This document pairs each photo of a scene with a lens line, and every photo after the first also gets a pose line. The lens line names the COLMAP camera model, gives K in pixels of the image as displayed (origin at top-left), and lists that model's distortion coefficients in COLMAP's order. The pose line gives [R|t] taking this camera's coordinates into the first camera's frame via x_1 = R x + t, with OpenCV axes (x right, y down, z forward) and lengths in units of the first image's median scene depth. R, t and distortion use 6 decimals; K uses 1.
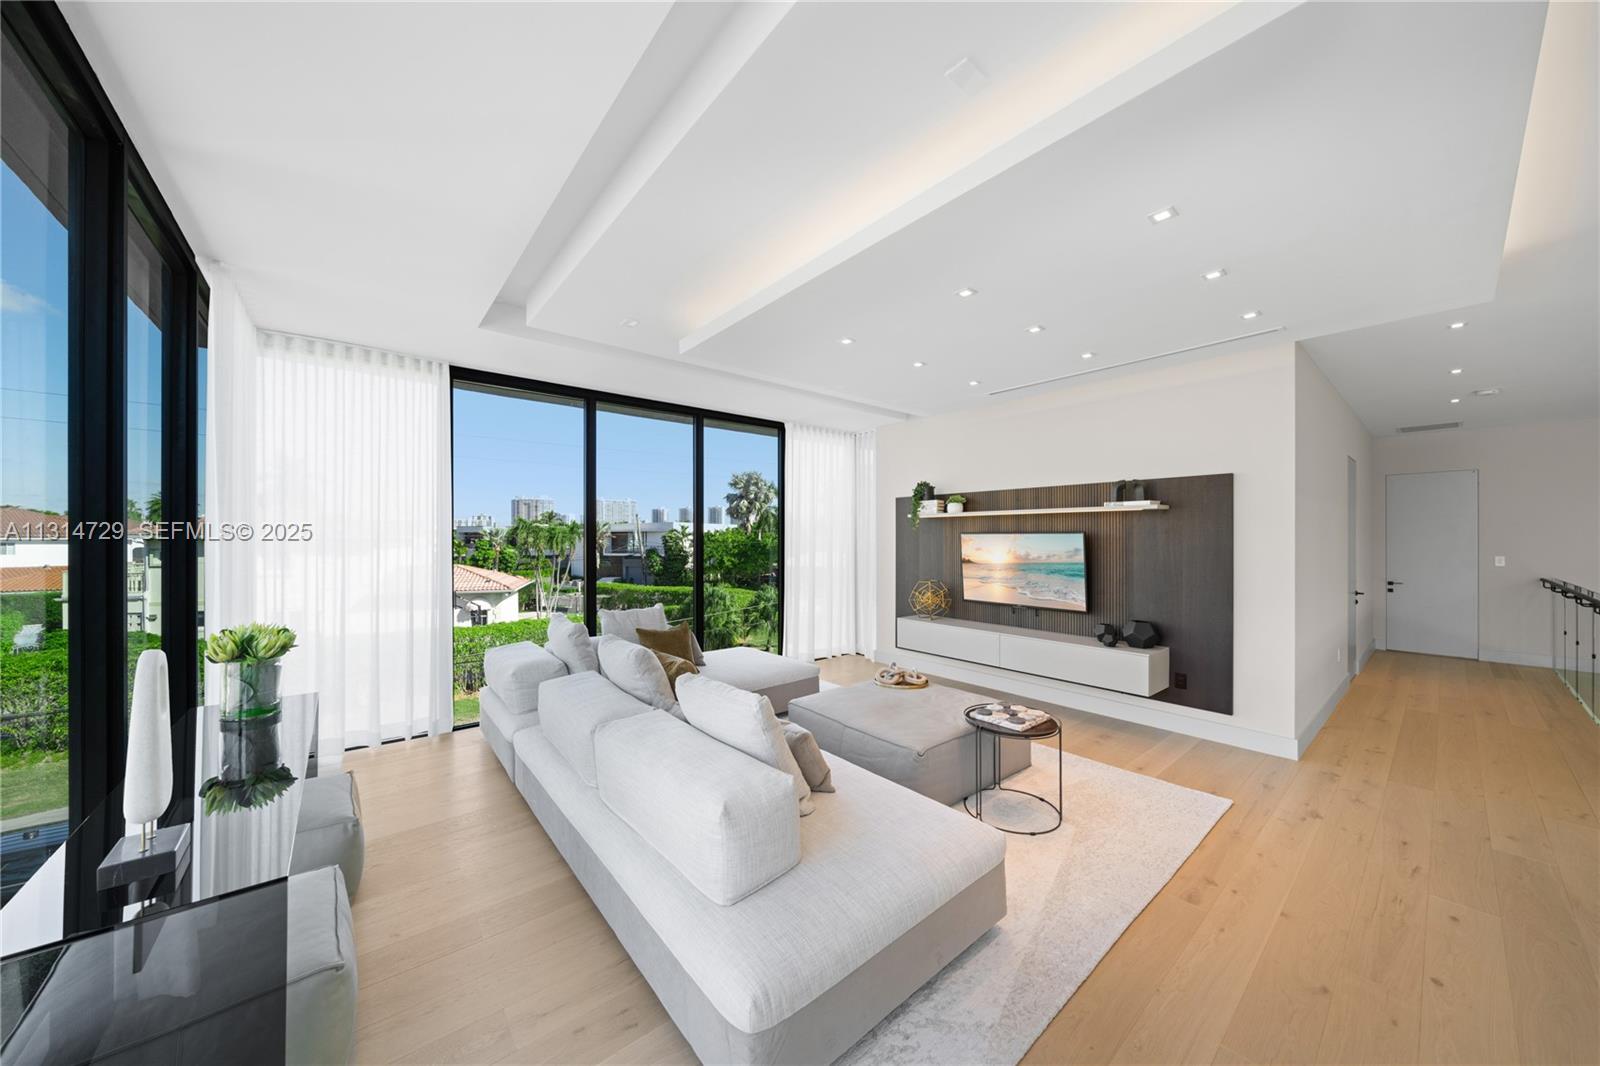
lens RADIAL K [[546.8, 0, 800.0], [0, 546.8, 533.0], [0, 0, 1]] dist [0.000559, 0.000038]
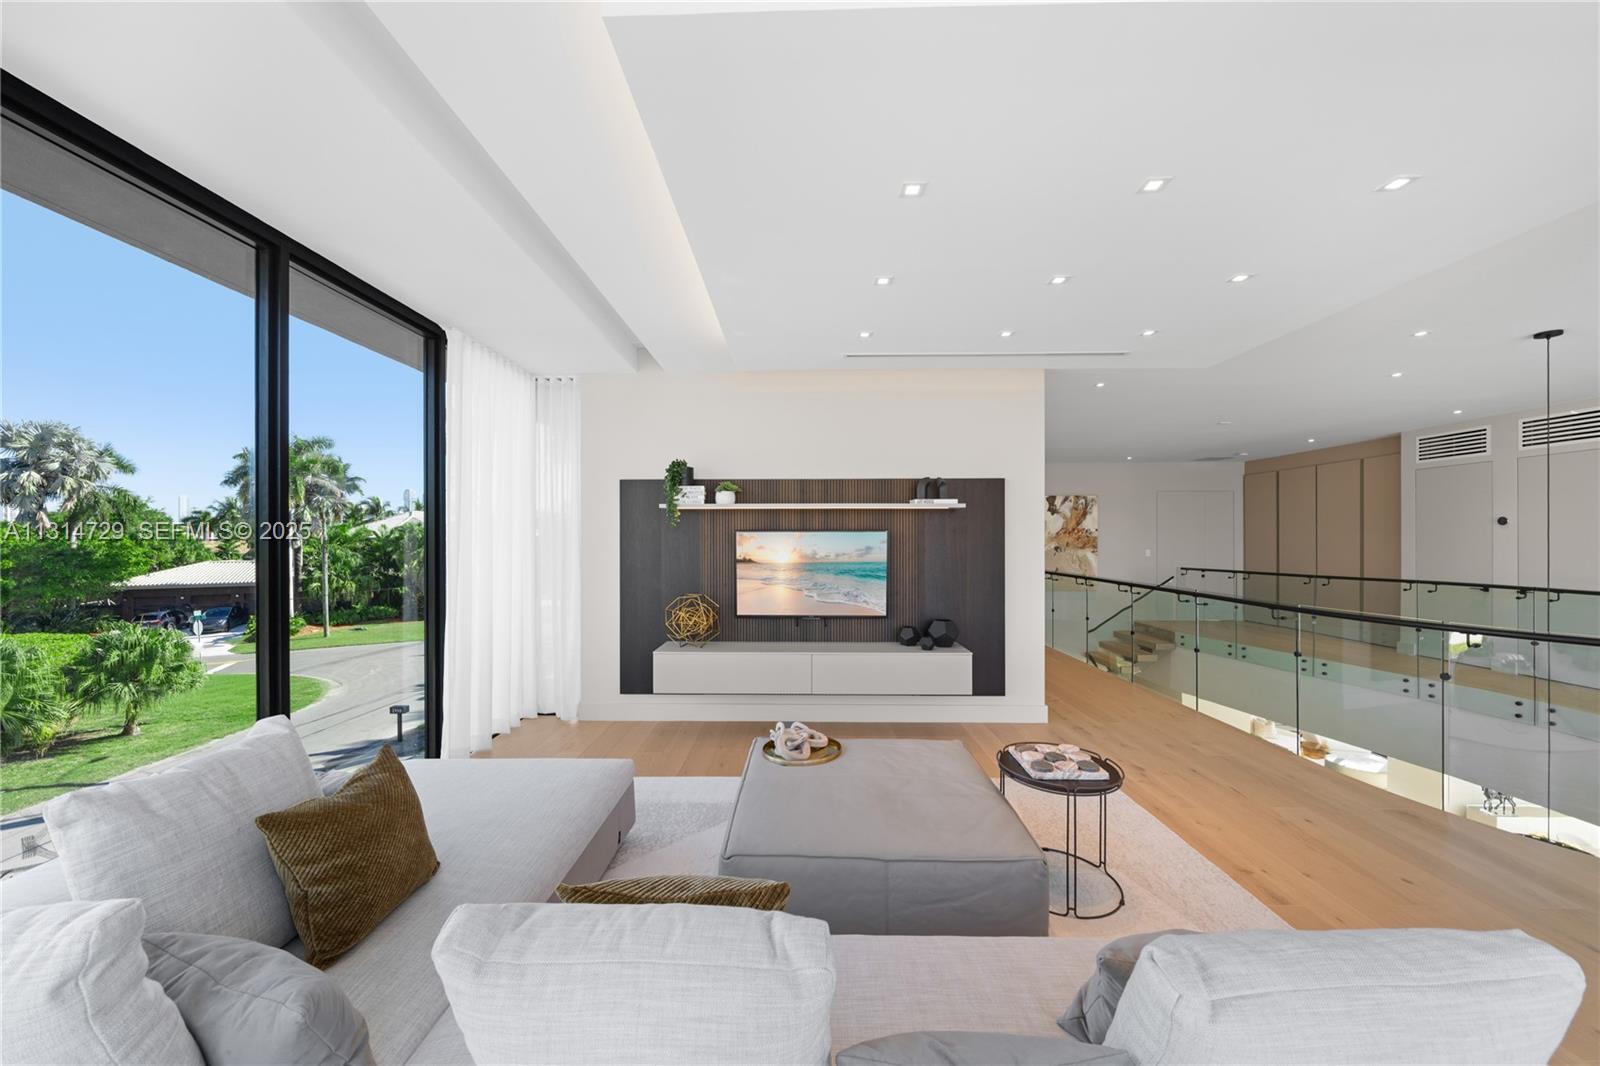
lens RADIAL K [[566.5, 0, 800.0], [0, 566.5, 533.0], [0, 0, 1]] dist [-0.001234, -0.000131]
pose [[0.655596, 0.005406, 0.755093, -0.252788], [-0.004388, 0.999985, -0.003349, 0.005914], [-0.755099, -0.001118, 0.655609, 0.399677]]
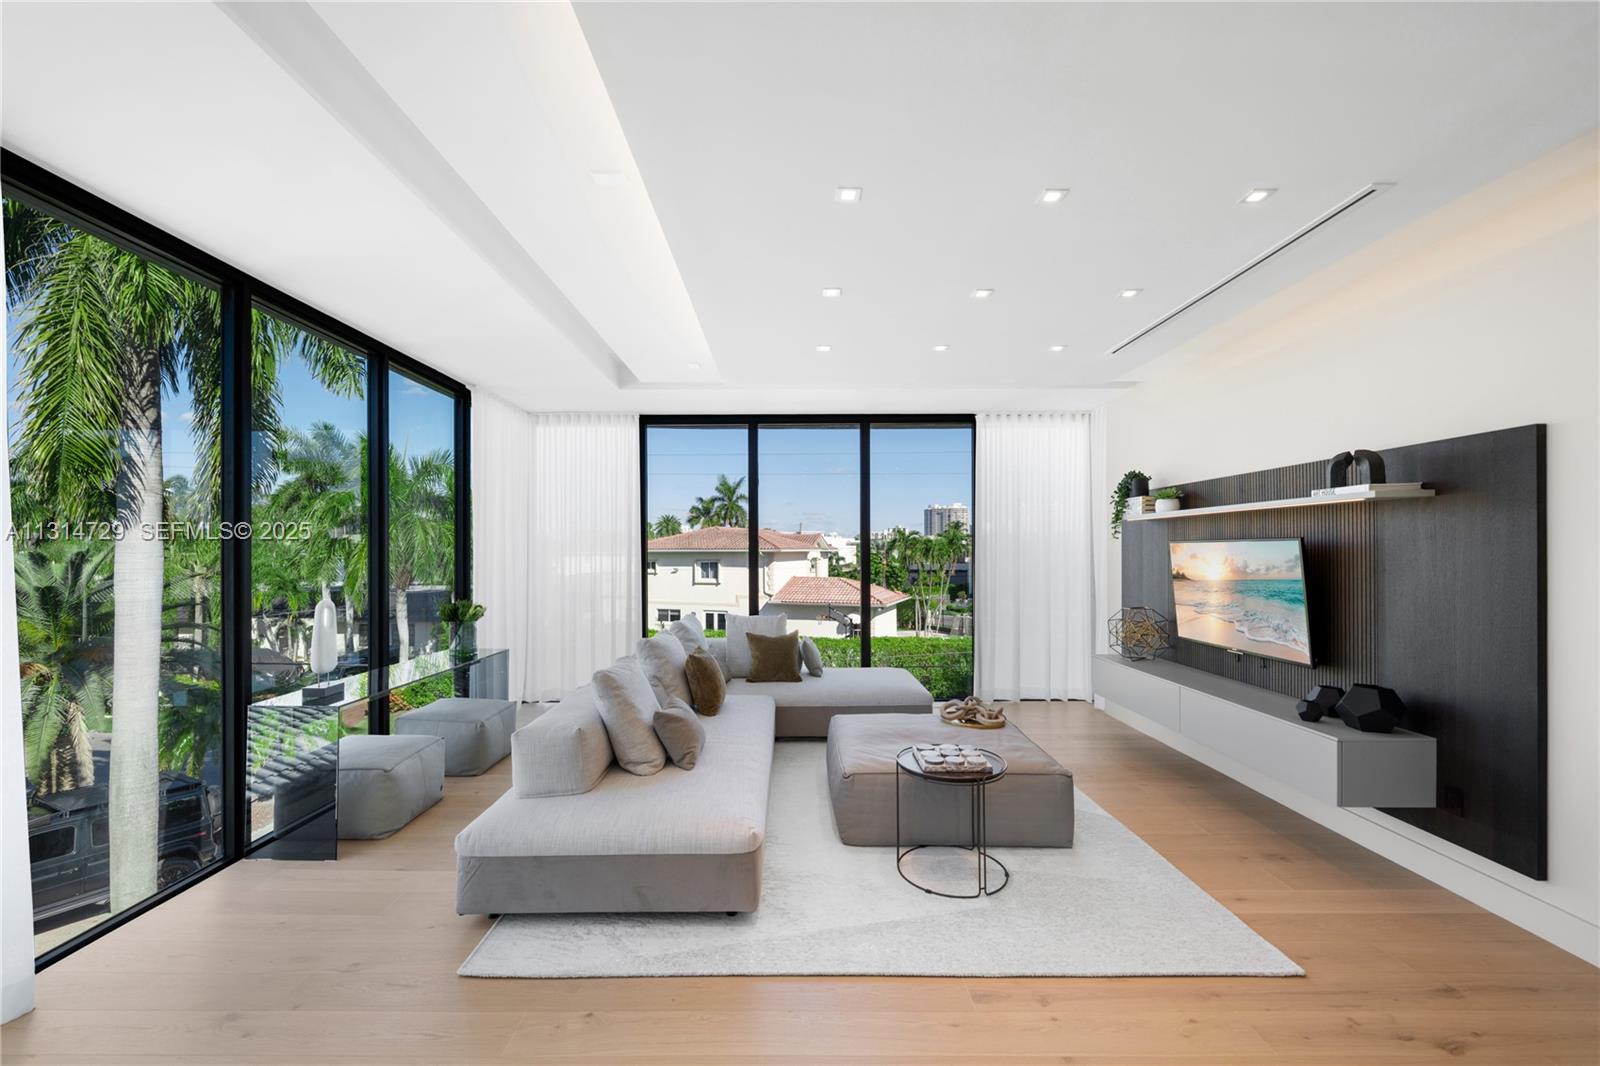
lens RADIAL K [[658.7, 0, 800.0], [0, 658.7, 533.0], [0, 0, 1]] dist [0.001260, 0.000109]
pose [[0.775016, -0.019012, -0.631656, 0.456995], [0.007938, 0.999761, -0.020352, 0.003111], [0.631892, 0.010759, 0.774982, 0.034381]]
